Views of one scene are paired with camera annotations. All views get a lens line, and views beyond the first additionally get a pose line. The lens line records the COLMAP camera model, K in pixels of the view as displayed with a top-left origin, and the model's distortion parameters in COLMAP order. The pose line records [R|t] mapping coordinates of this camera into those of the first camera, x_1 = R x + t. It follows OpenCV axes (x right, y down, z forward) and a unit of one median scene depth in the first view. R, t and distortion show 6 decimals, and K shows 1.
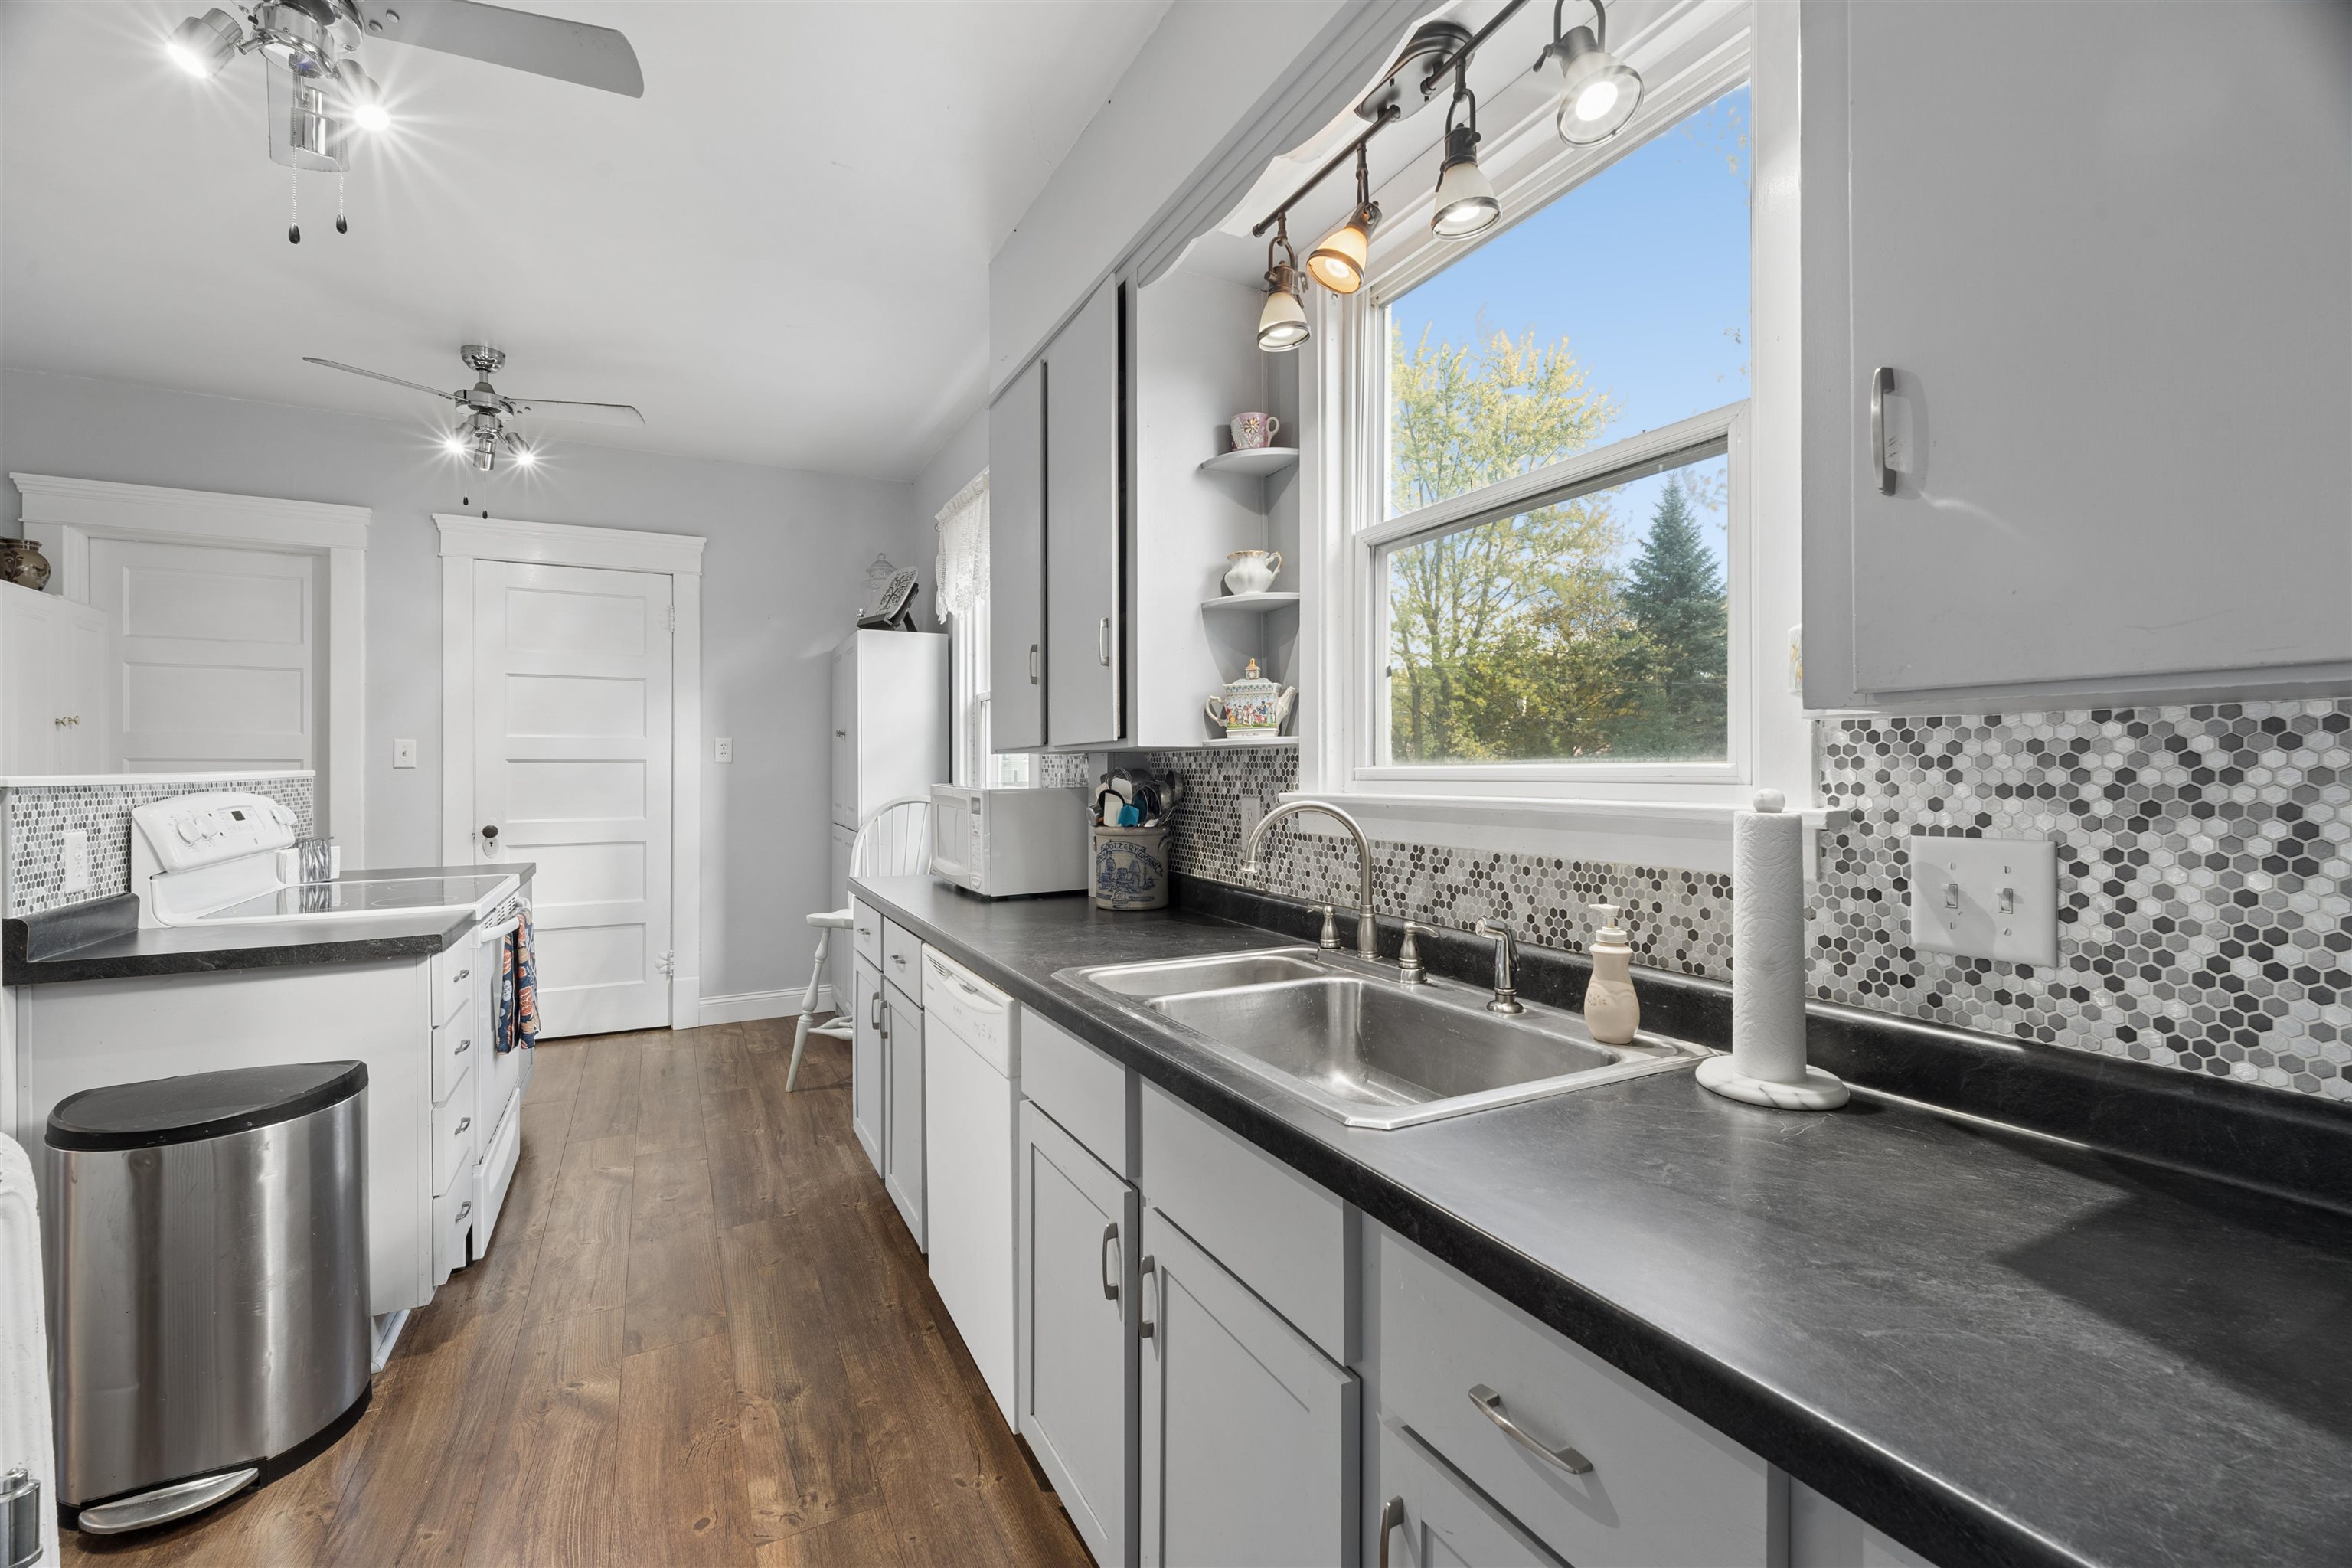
lens RADIAL K [[992.2, 0, 1179.9], [0, 992.2, 772.3], [0, 0, 1]] dist [0.001203, -0.000460]
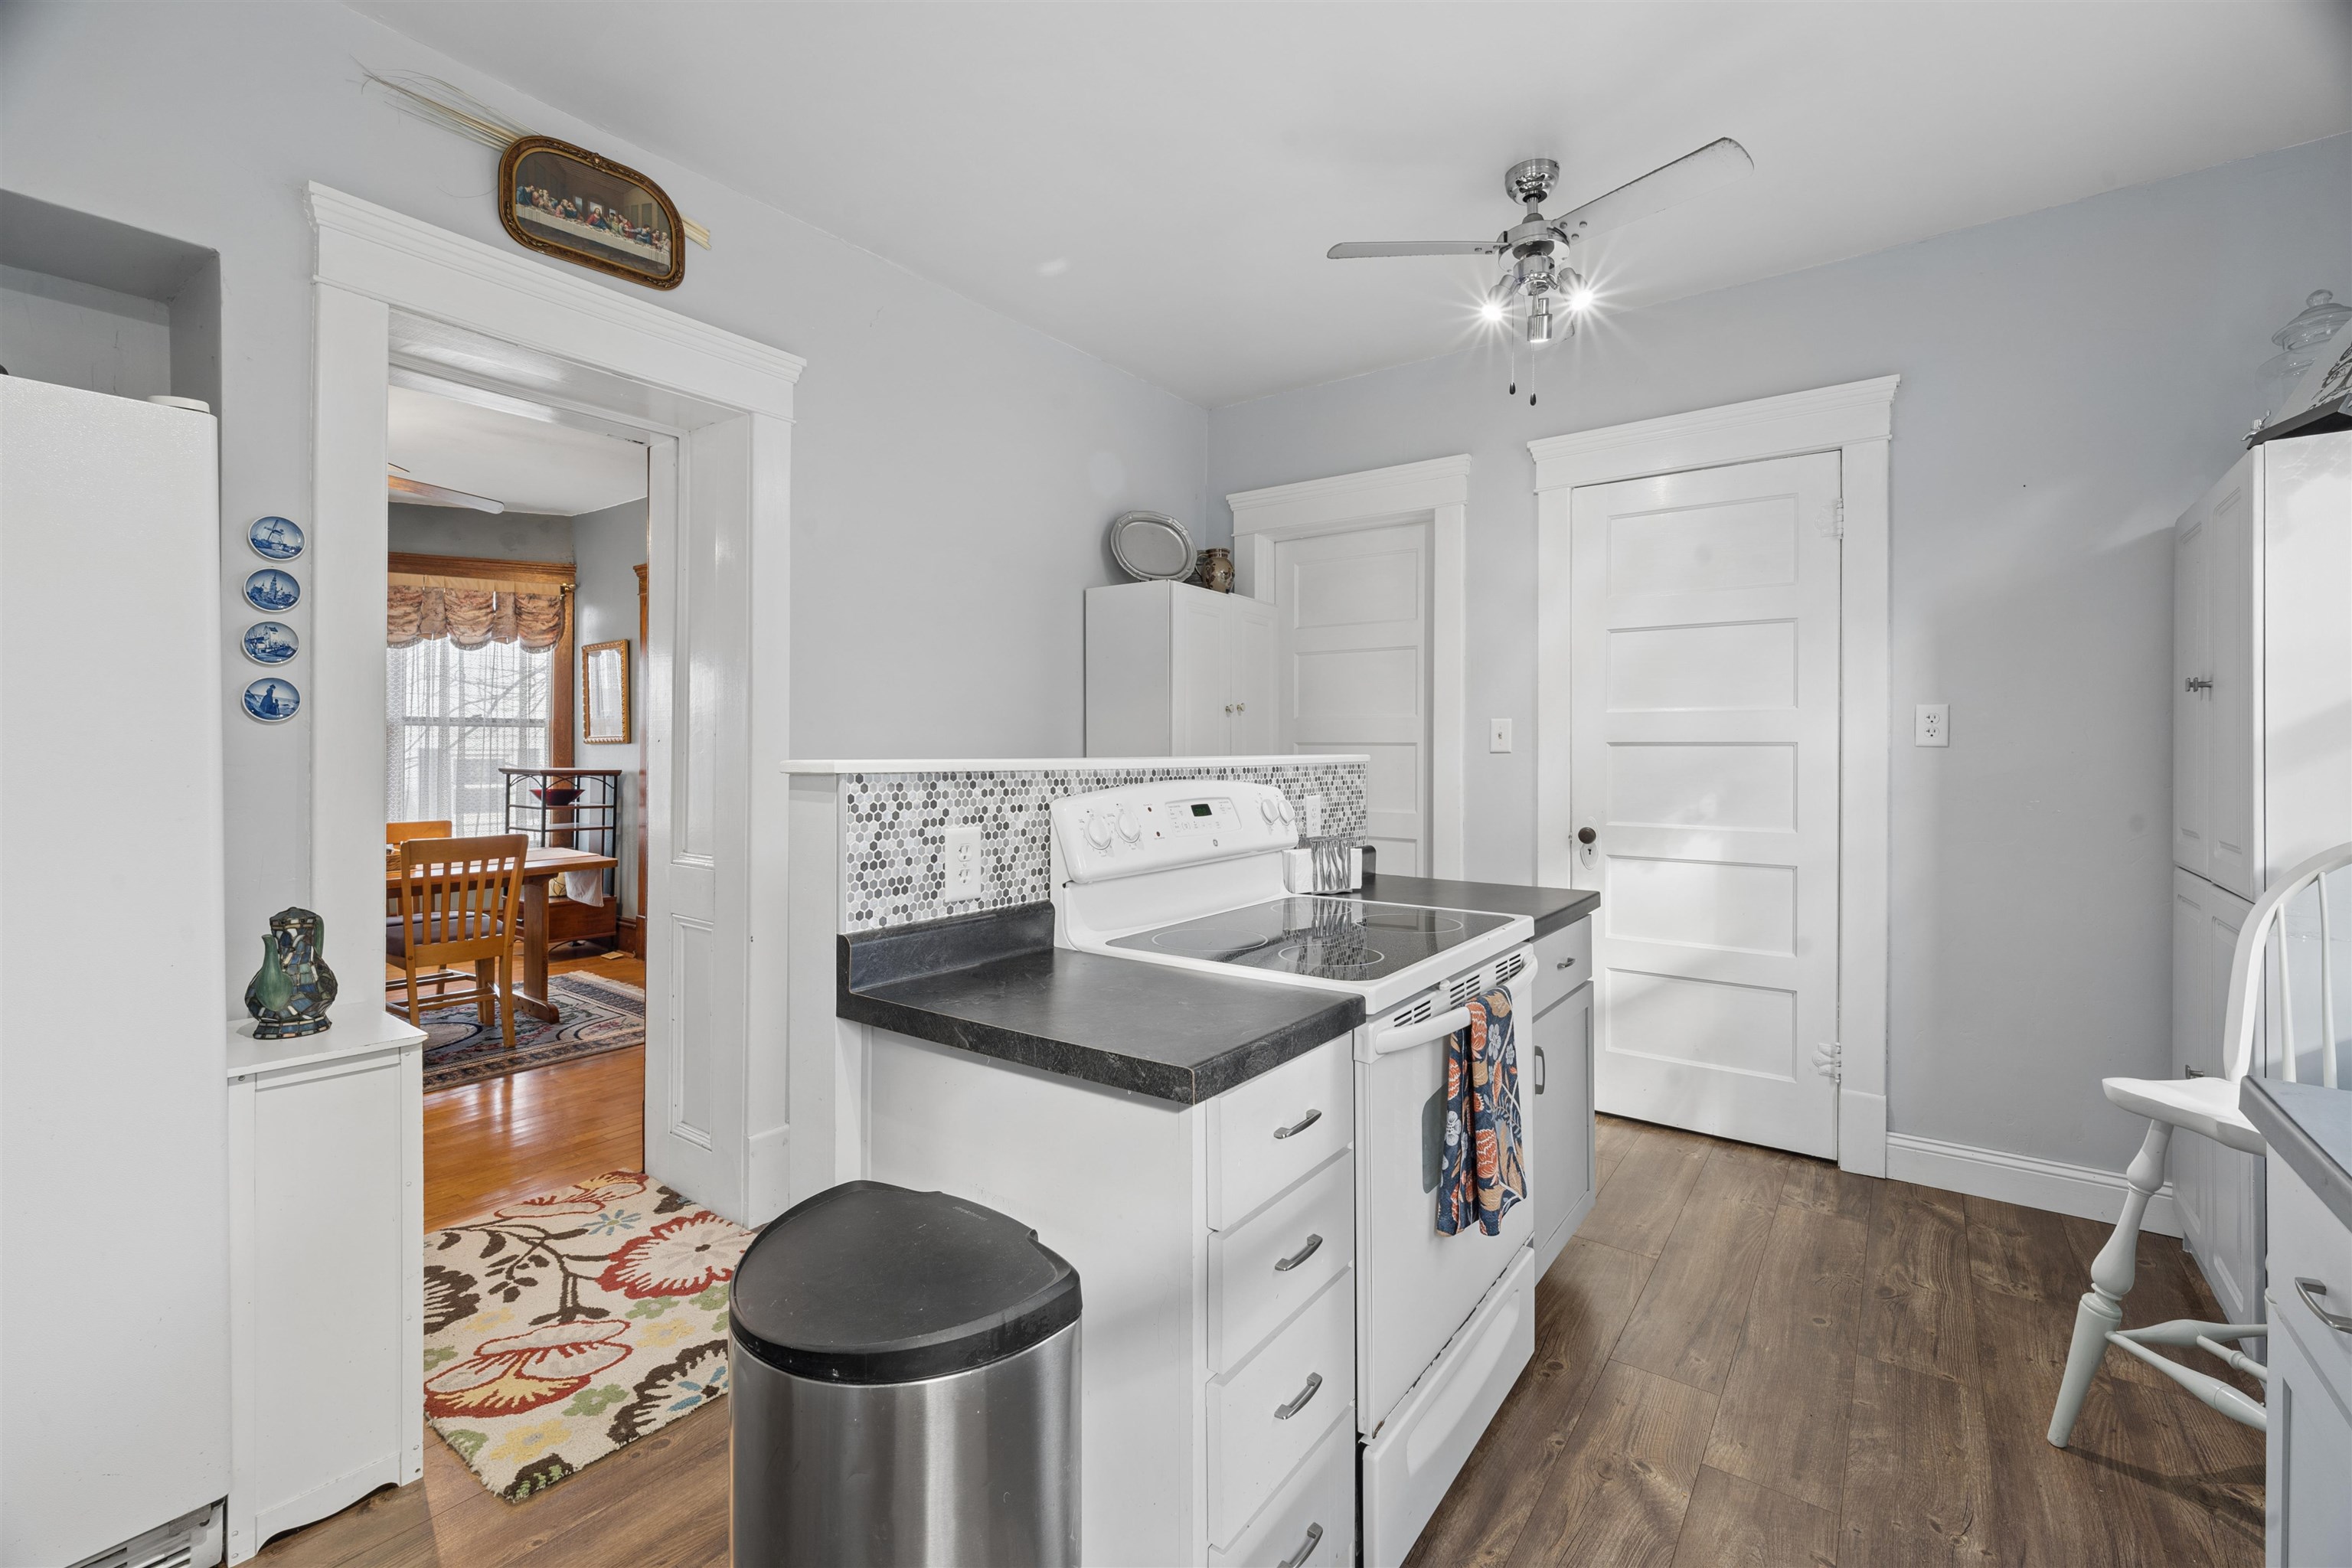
lens RADIAL K [[1032.8, 0, 1145.7], [0, 1032.8, 745.4], [0, 0, 1]] dist [0.000686, -0.000592]
pose [[0.438646, -0.002015, -0.898658, -0.154879], [-0.009558, 0.999930, -0.006907, -0.002014], [0.898609, 0.011619, 0.438596, 0.427696]]
